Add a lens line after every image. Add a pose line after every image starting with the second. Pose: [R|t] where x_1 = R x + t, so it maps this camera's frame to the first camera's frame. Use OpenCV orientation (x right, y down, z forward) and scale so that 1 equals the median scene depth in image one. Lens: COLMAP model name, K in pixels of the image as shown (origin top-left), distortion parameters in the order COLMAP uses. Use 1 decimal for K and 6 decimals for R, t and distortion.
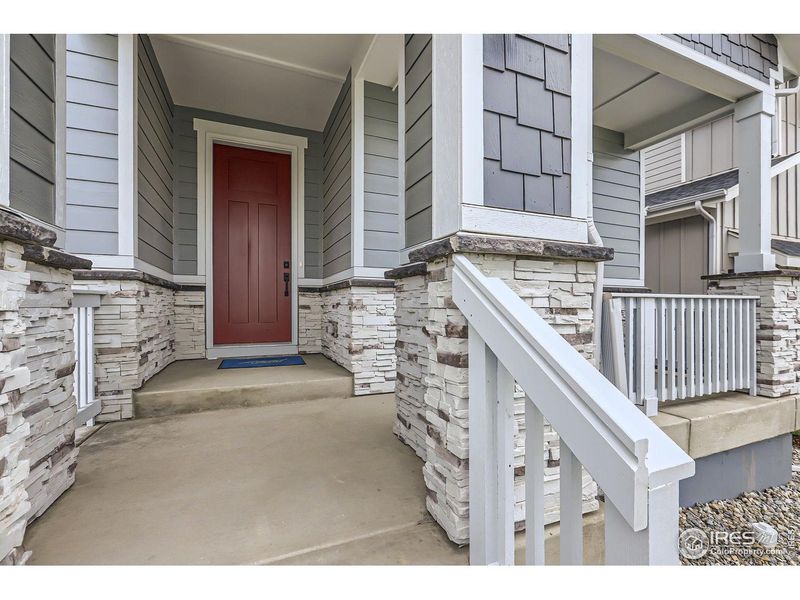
lens RADIAL K [[364.0, 0, 408.0], [0, 364.0, 302.7], [0, 0, 1]] dist [-0.004415, 0.000193]
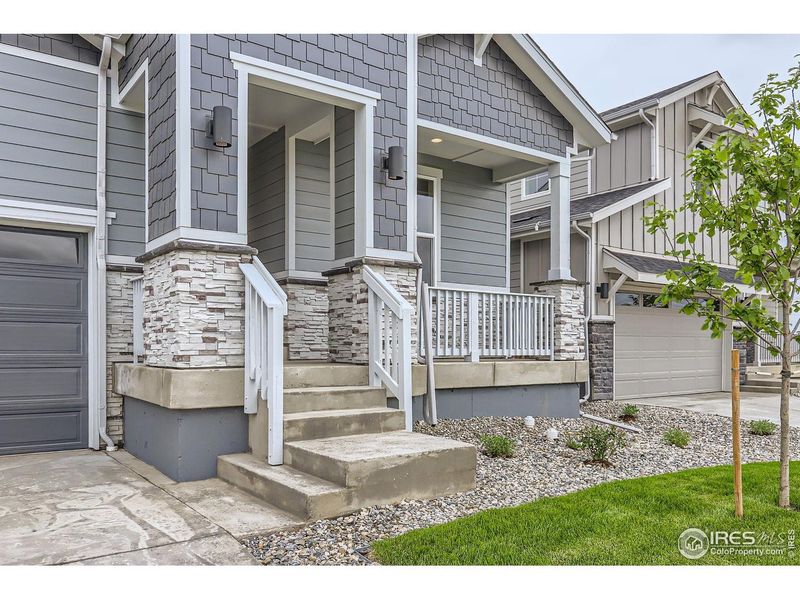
lens RADIAL K [[644.9, 0, 406.6], [0, 644.9, 334.2], [0, 0, 1]] dist [-0.007645, -0.002236]
pose [[0.975294, 0.006030, 0.220831, -0.257747], [-0.002609, 0.999872, -0.015780, 0.194102], [-0.220897, 0.014814, 0.975185, -1.571134]]
